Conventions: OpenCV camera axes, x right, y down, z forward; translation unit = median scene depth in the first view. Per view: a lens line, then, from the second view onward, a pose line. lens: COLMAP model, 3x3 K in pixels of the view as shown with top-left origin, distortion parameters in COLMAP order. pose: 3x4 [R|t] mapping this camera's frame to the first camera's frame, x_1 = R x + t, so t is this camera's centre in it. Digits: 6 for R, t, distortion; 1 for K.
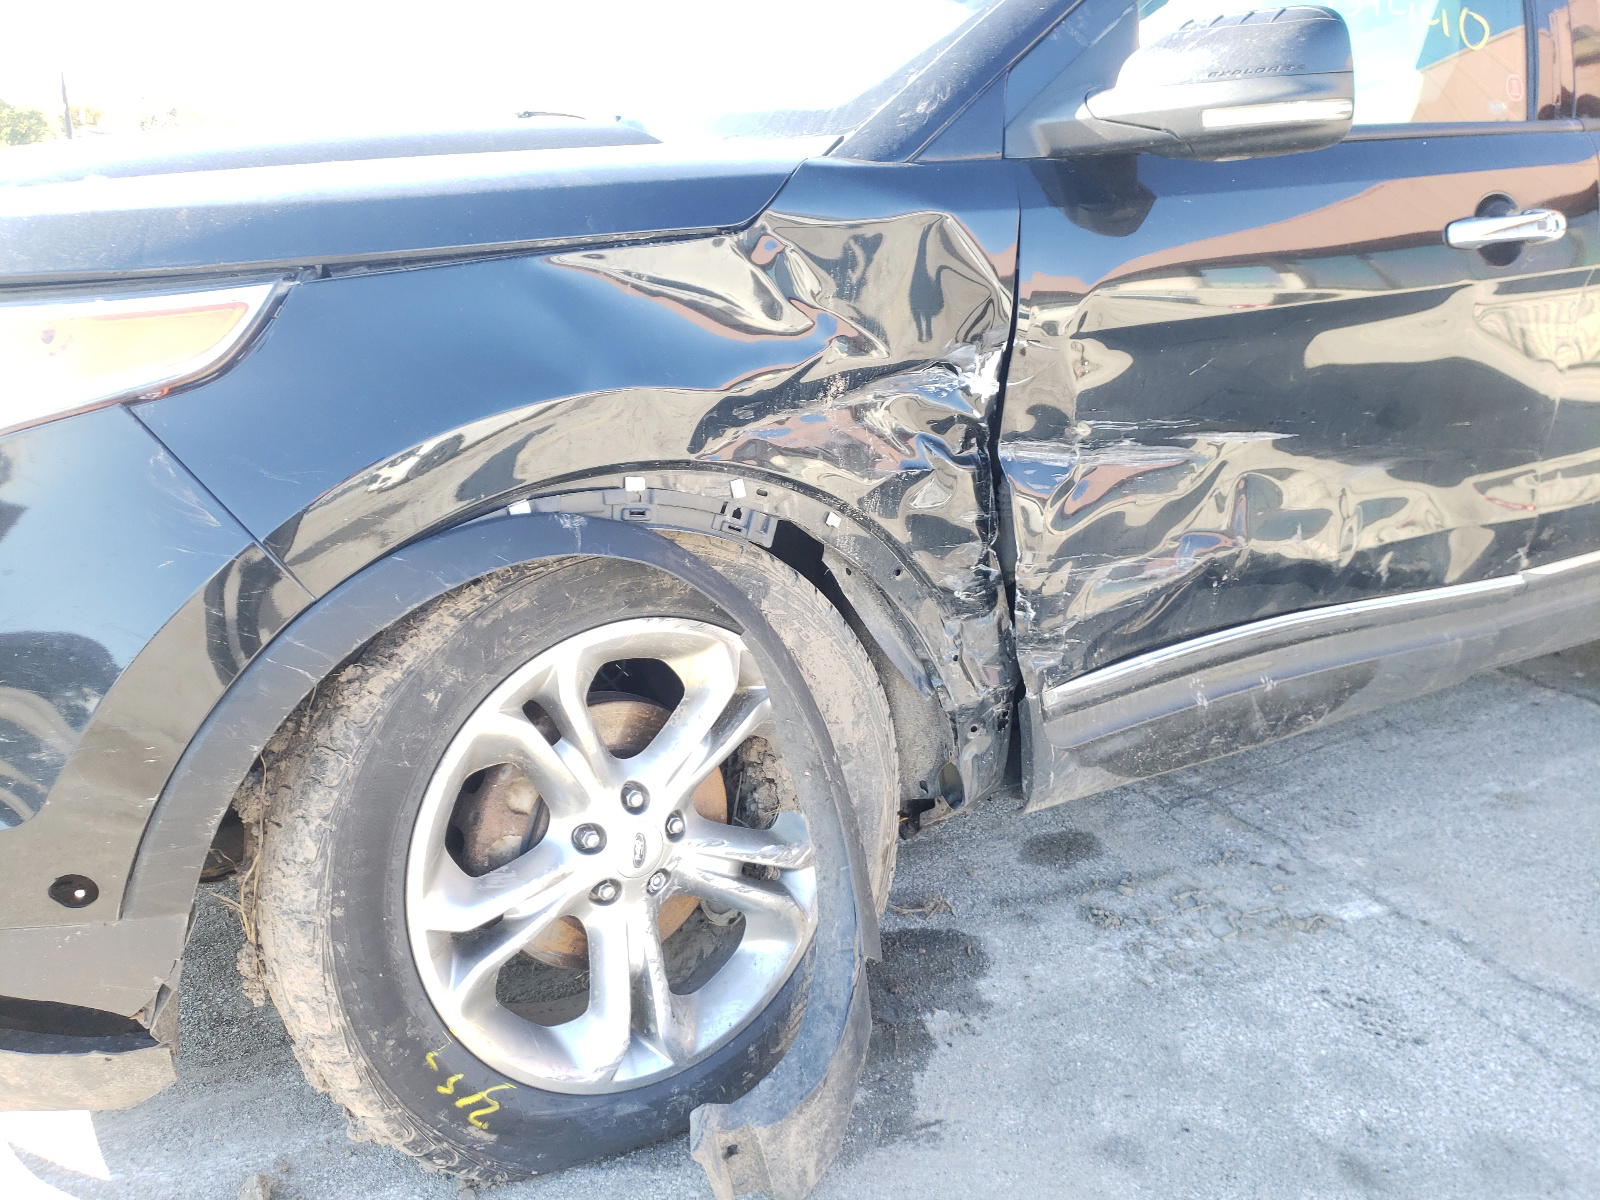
lens RADIAL K [[1258.1, 0, 775.3], [0, 1258.1, 641.1], [0, 0, 1]] dist [0.010223, 0.005042]
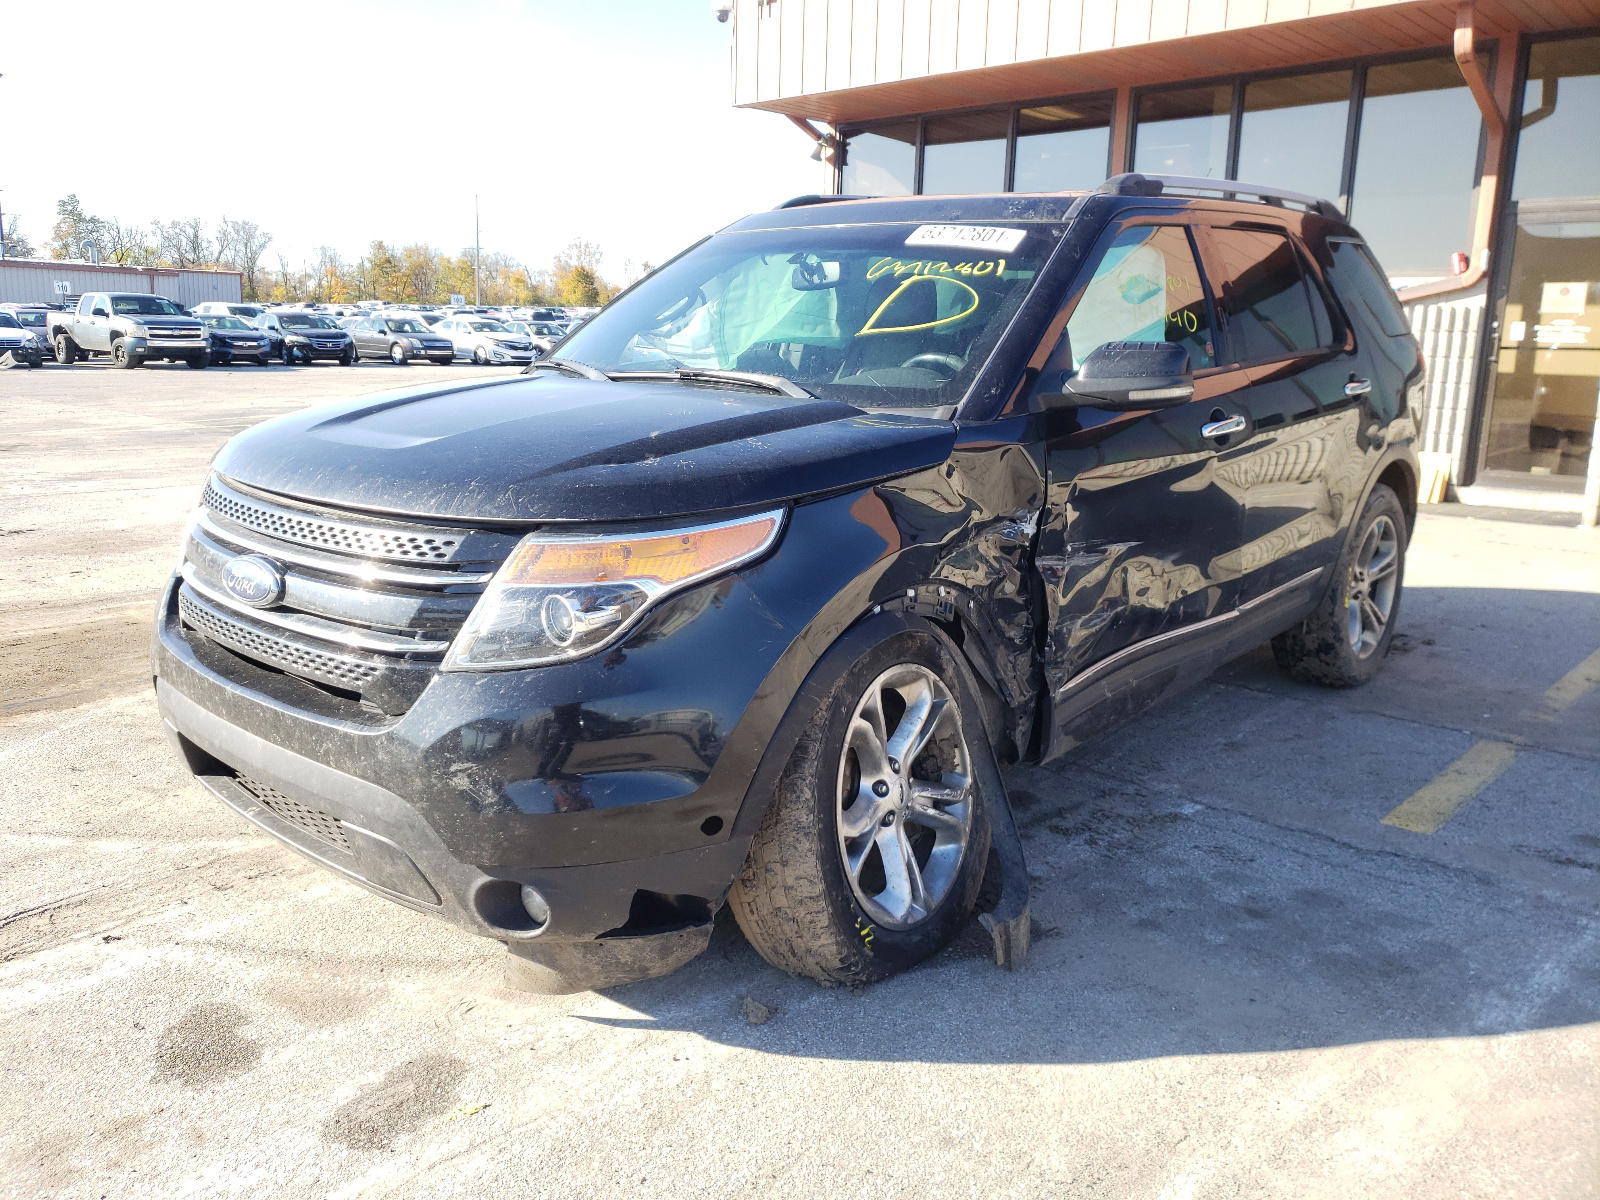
lens RADIAL K [[1225.5, 0, 800.0], [0, 1225.5, 600.0], [0, 0, 1]] dist [0.000523, 0.000788]
pose [[0.947538, -0.074945, 0.310734, -0.704368], [0.107081, 0.990378, -0.087662, 0.025877], [-0.301174, 0.116336, 0.946446, -0.596252]]
